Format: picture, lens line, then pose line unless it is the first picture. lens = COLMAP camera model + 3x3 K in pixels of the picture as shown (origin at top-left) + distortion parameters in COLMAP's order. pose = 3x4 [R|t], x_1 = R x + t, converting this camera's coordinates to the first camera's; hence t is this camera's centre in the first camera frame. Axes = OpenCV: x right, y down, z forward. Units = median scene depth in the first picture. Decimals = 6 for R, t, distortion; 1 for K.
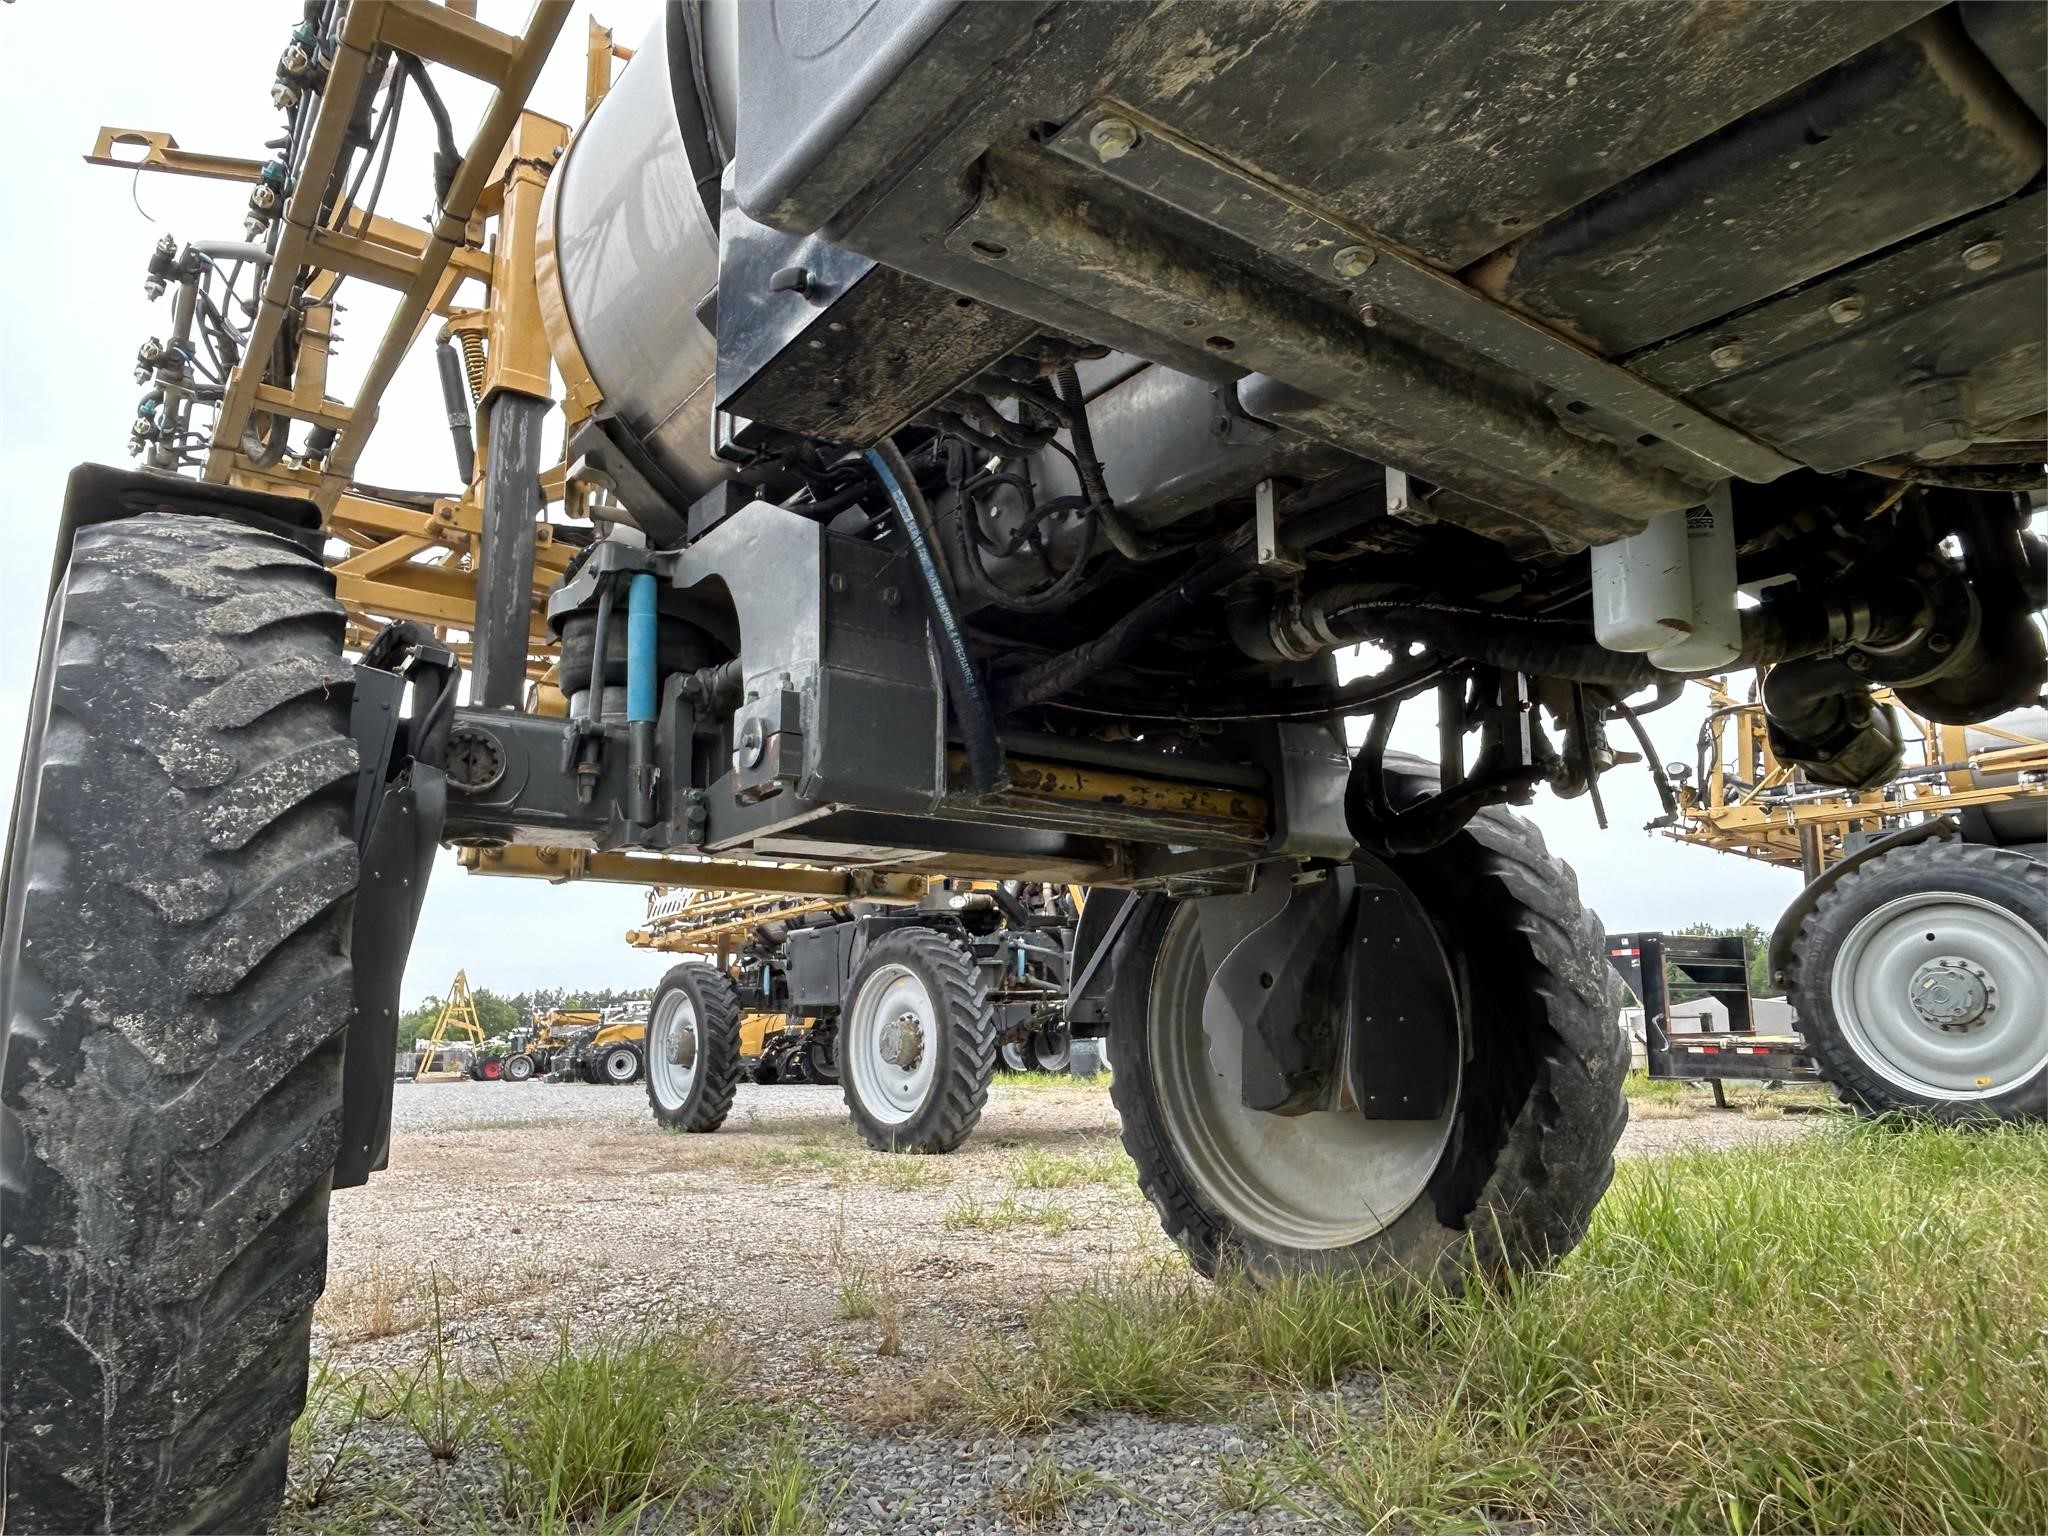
lens RADIAL K [[1320.3, 0, 1017.9], [0, 1320.3, 773.1], [0, 0, 1]] dist [-0.000977, -0.000929]
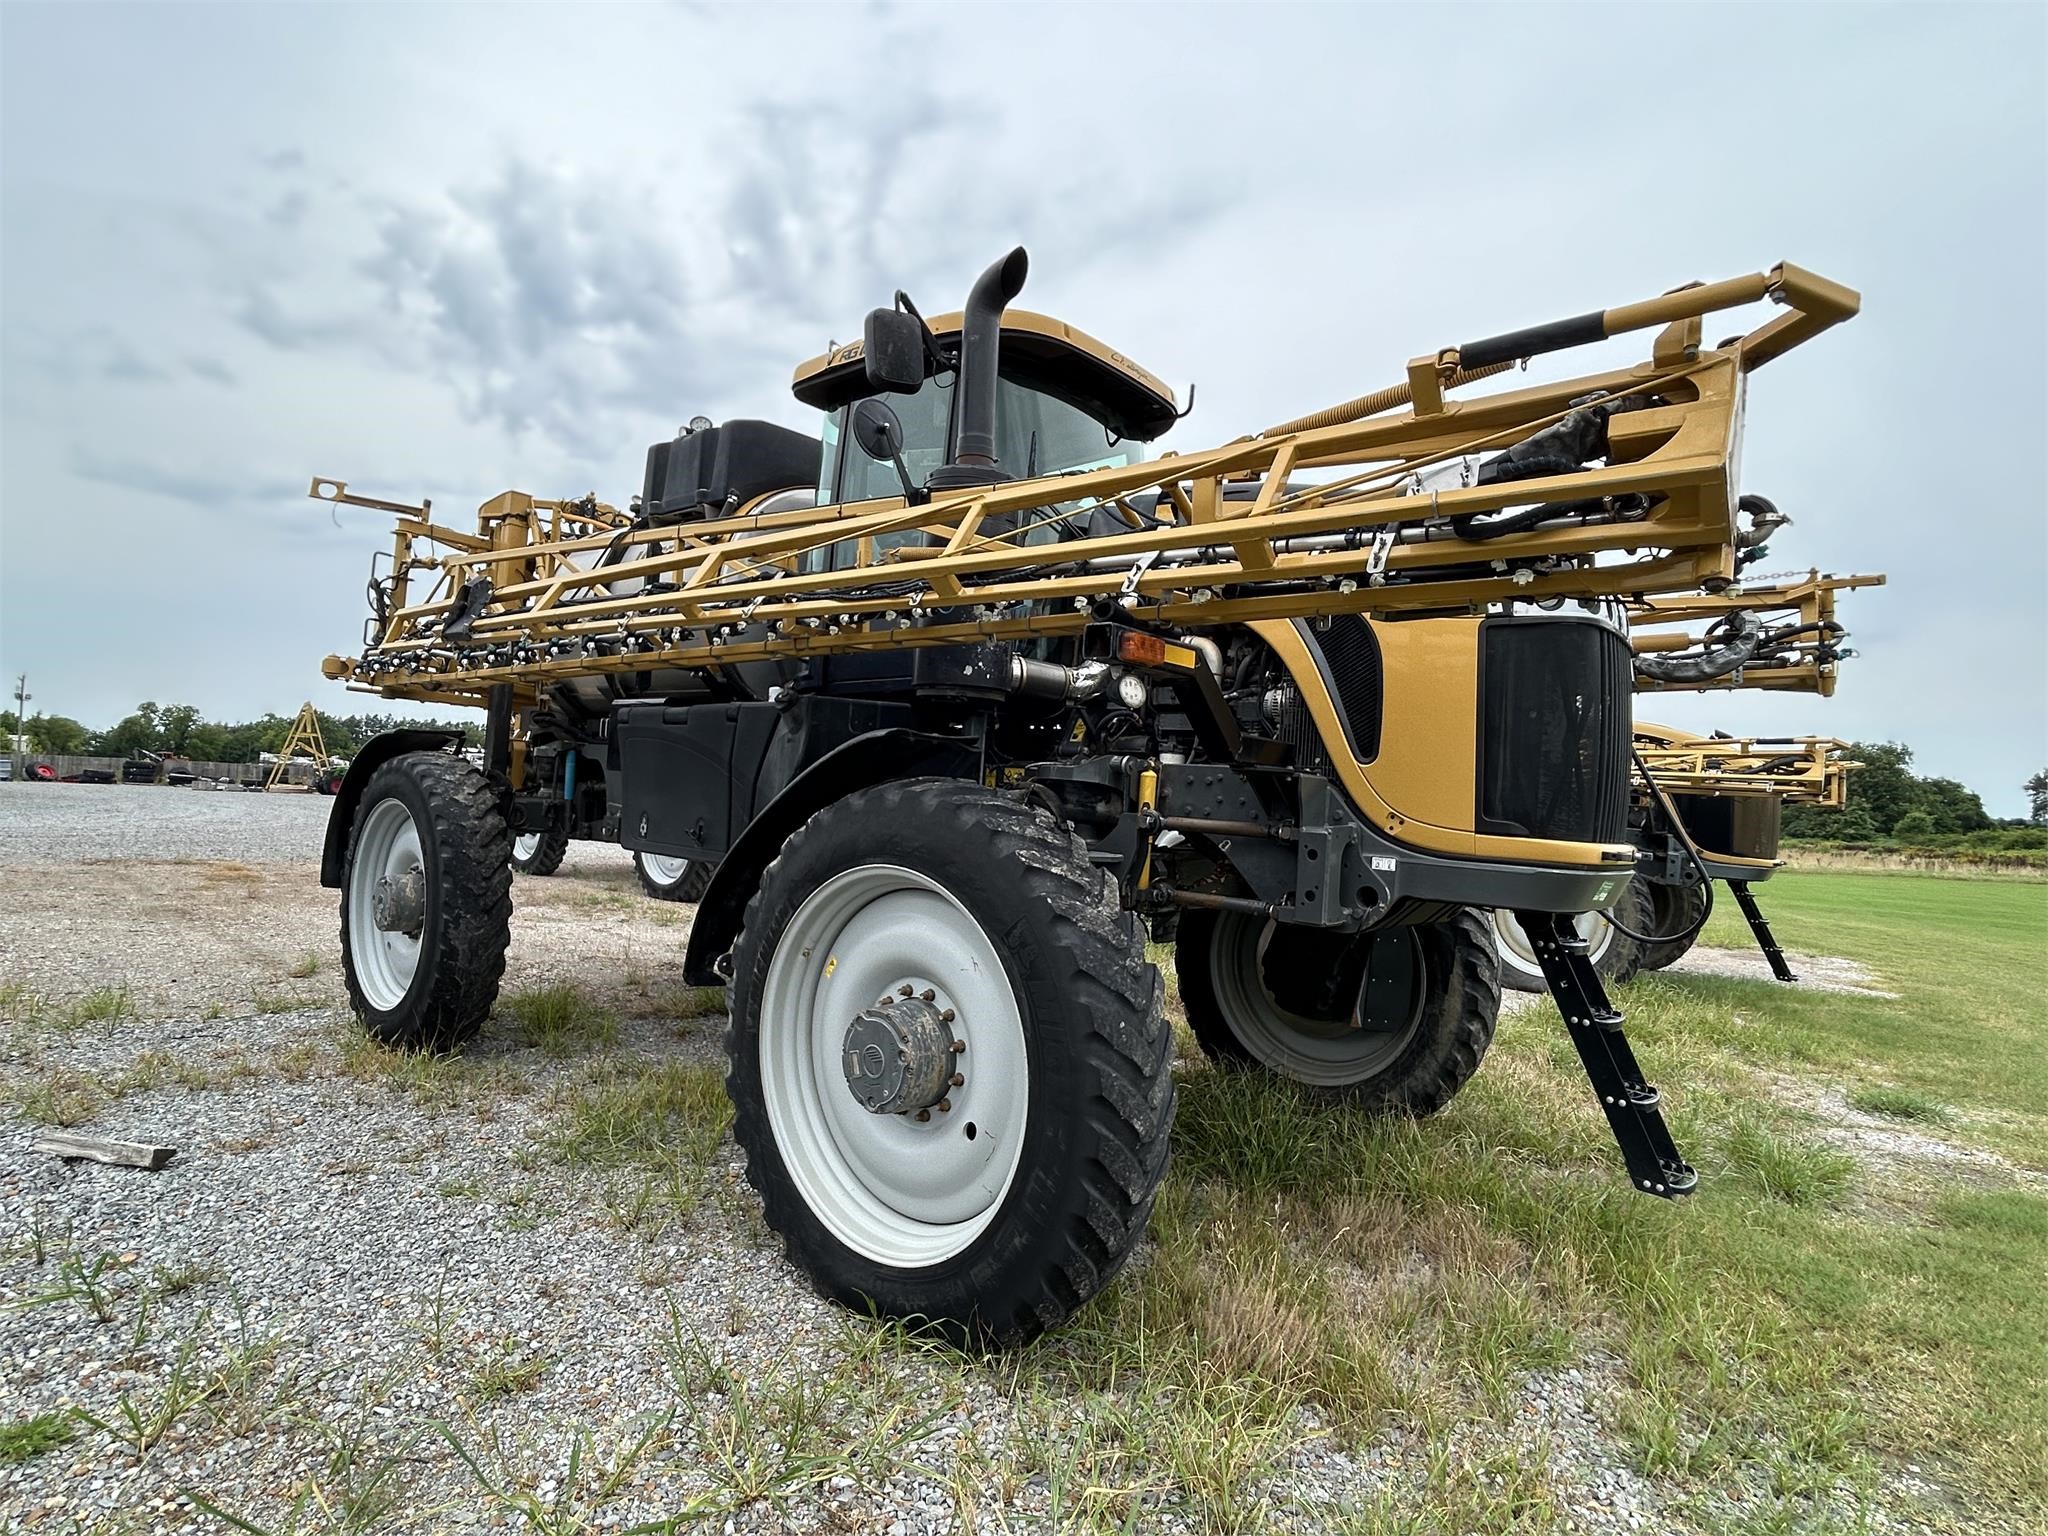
lens RADIAL K [[1030.1, 0, 1026.7], [0, 1030.1, 776.8], [0, 0, 1]] dist [-0.010584, 0.003439]
pose [[0.970430, 0.081854, 0.227082, 0.071486], [-0.121179, 0.978815, 0.165034, -0.215723], [-0.208762, -0.187671, 0.959790, -0.534801]]
